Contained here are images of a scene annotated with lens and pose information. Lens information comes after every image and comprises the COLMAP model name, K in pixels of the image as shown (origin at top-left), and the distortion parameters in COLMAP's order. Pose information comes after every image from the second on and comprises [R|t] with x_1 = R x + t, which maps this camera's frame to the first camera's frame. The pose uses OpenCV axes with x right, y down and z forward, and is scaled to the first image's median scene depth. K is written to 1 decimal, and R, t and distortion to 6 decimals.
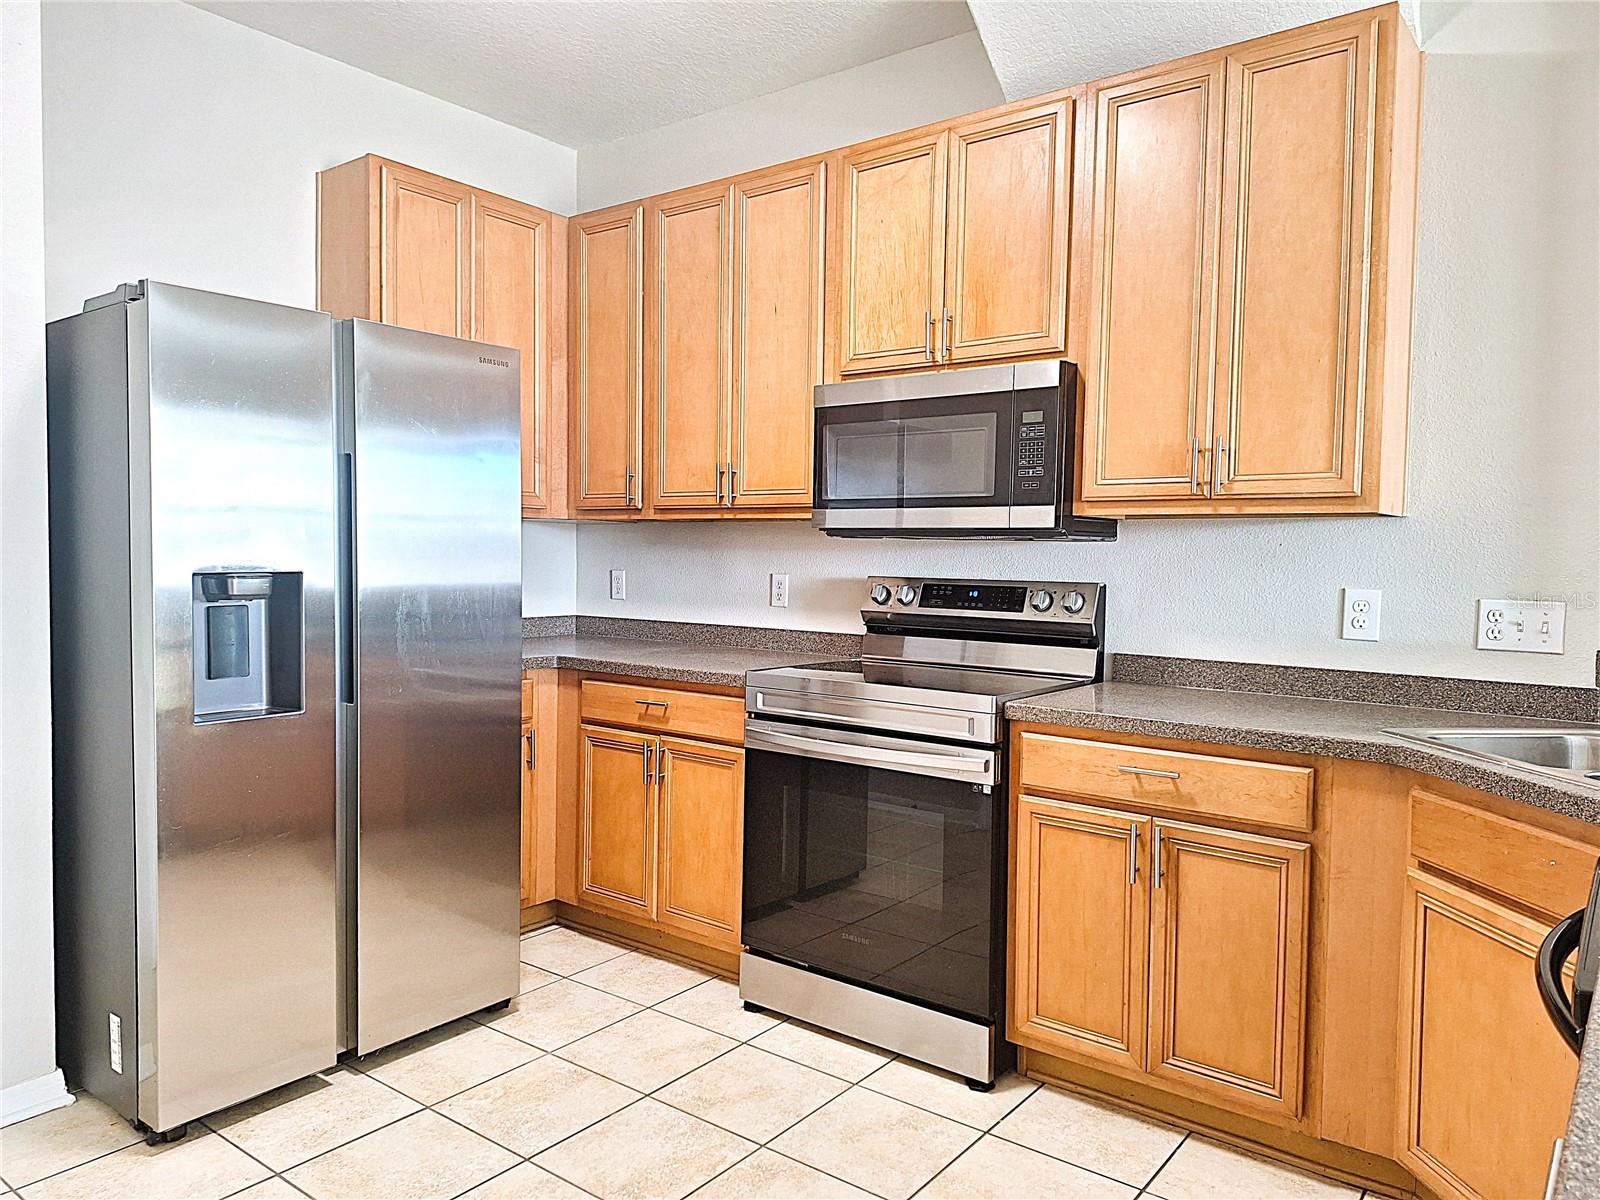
lens RADIAL K [[1108.9, 0, 804.6], [0, 1108.9, 588.9], [0, 0, 1]] dist [0.030444, -0.003818]
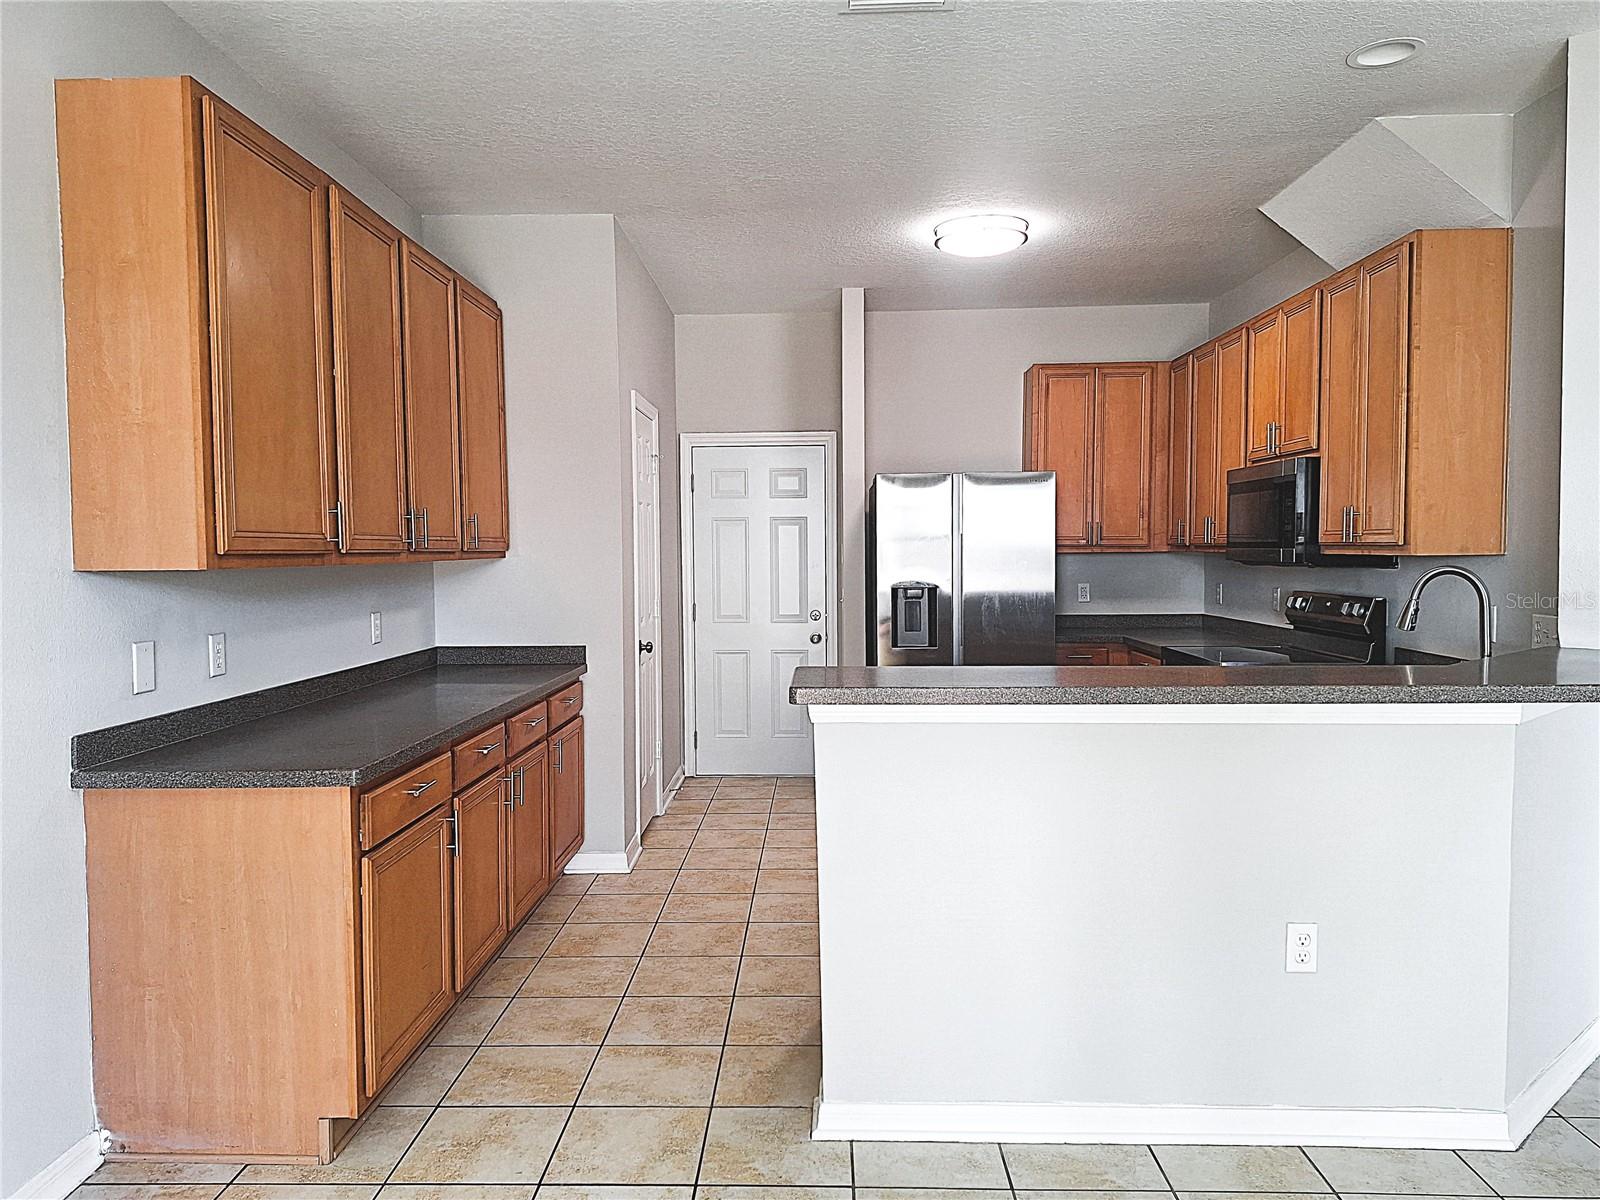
lens RADIAL K [[1108.9, 0, 798.0], [0, 1108.9, 600.0], [0, 0, 1]] dist [0.030444, -0.003818]
pose [[0.603559, 0.022922, -0.796989, 1.071627], [-0.018842, 0.999718, 0.014483, -0.012098], [0.797096, 0.006275, 0.603820, -0.544634]]
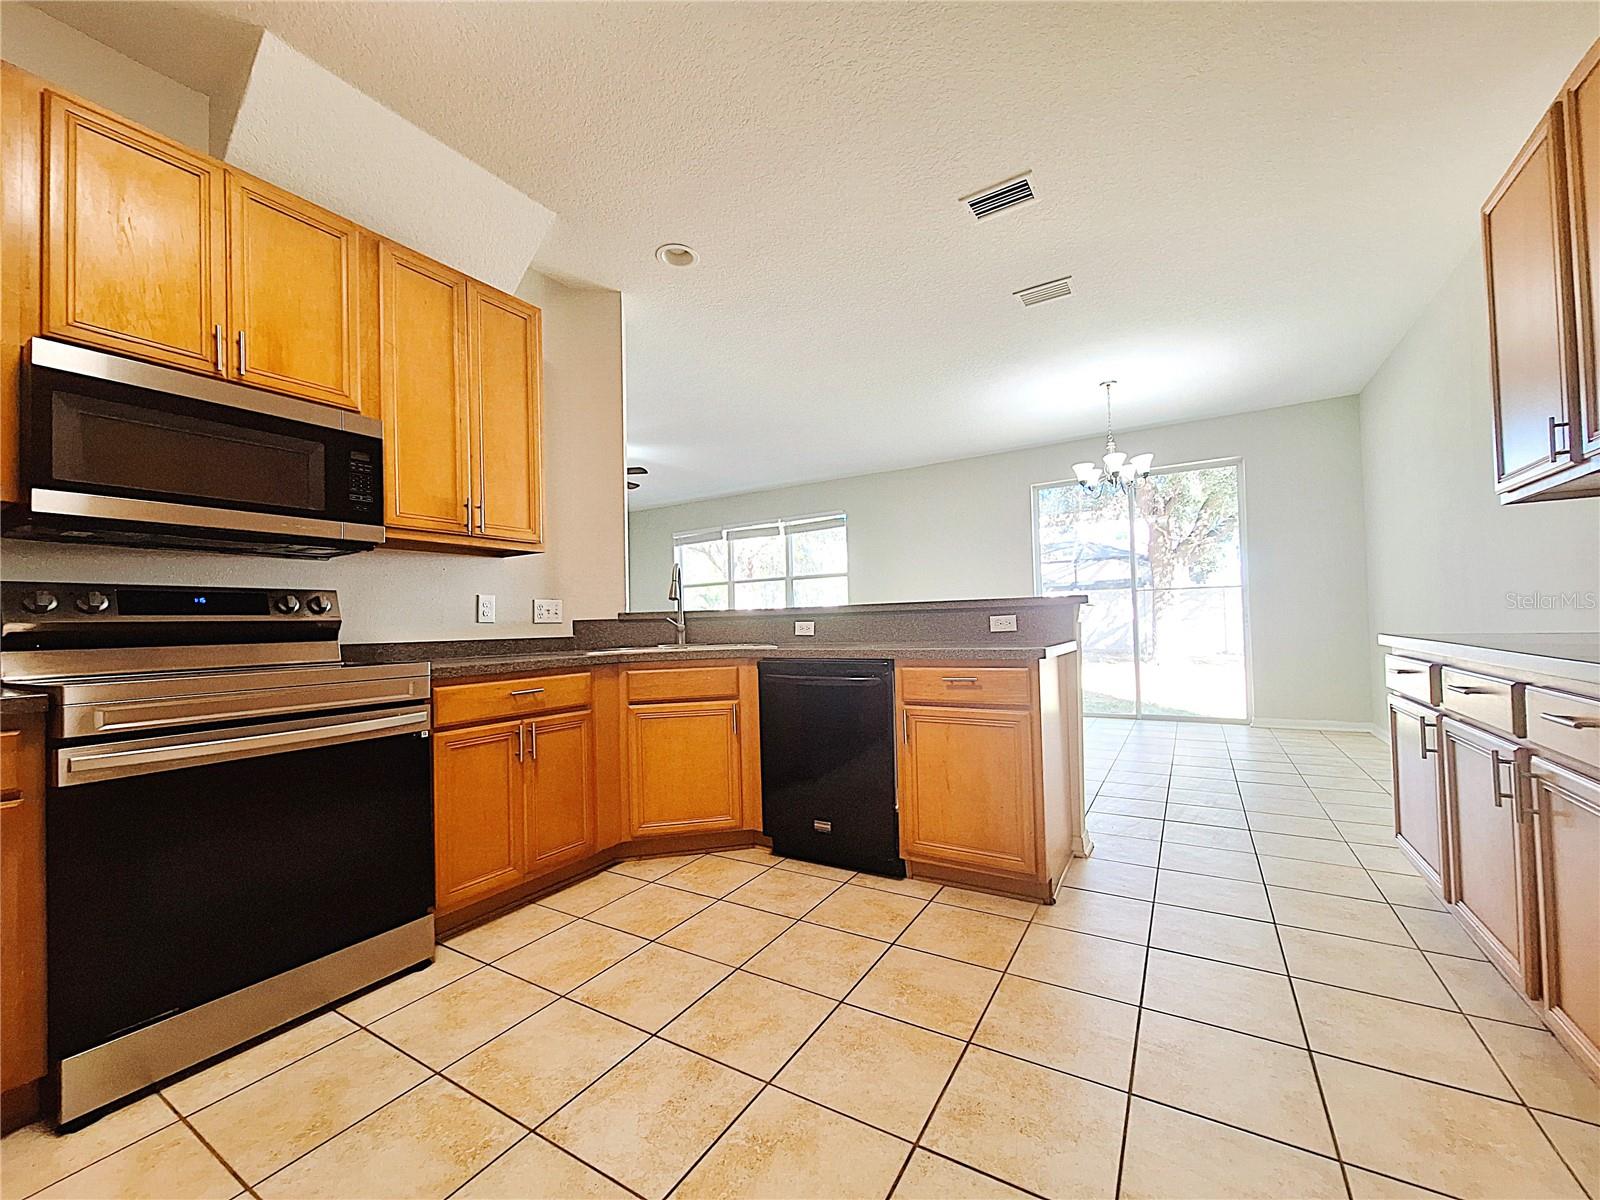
lens RADIAL K [[634.3, 0, 808.6], [0, 634.3, 611.8], [0, 0, 1]] dist [0.001153, 0.000299]
pose [[-0.117509, 0.006067, 0.993053, -0.605958], [0.060914, 0.998142, 0.001110, 0.058848], [-0.991202, 0.060621, -0.117660, 0.592109]]
